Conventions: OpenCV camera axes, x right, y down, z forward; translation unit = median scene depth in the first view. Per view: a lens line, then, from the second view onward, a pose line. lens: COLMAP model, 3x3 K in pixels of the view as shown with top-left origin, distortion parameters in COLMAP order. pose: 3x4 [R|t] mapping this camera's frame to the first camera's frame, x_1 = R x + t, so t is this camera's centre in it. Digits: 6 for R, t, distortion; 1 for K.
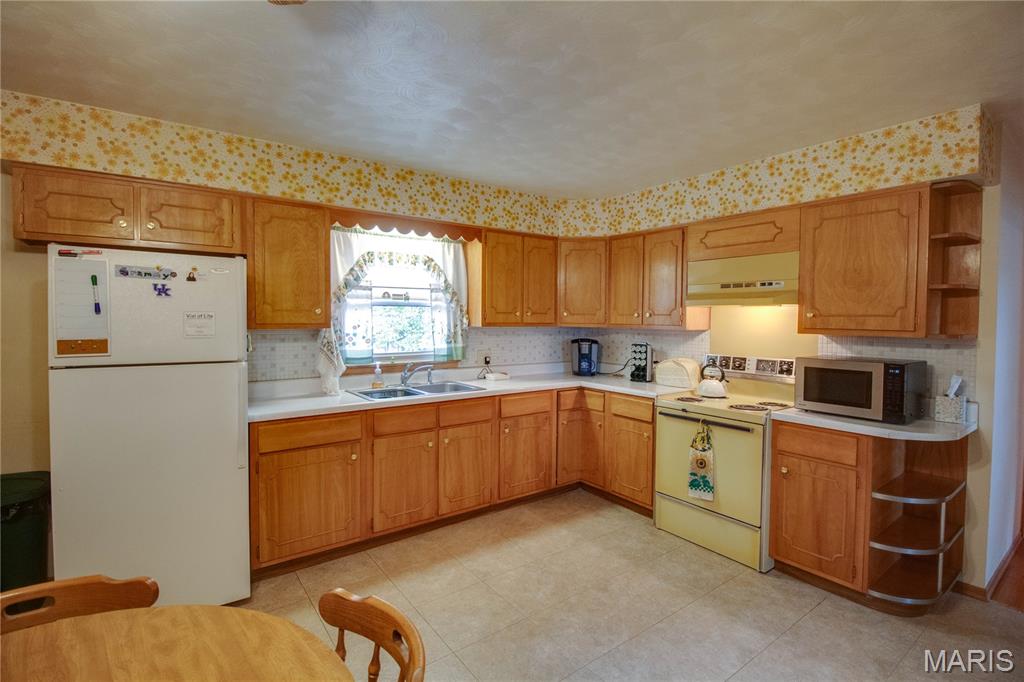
lens RADIAL K [[481.7, 0, 526.0], [0, 481.7, 332.9], [0, 0, 1]] dist [-0.002920, -0.001006]
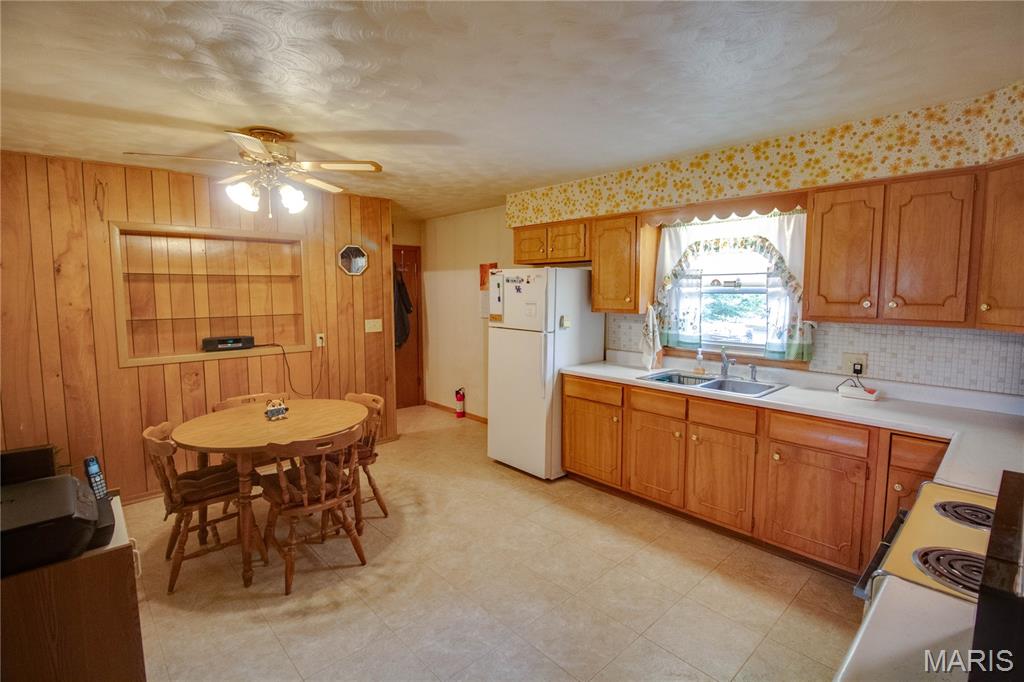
lens RADIAL K [[481.7, 0, 526.0], [0, 481.7, 332.9], [0, 0, 1]] dist [-0.002920, -0.001006]
pose [[0.113626, 0.085218, -0.989862, 0.681191], [-0.029621, 0.996162, 0.082360, -0.047584], [0.993082, 0.019962, 0.115714, 0.521412]]
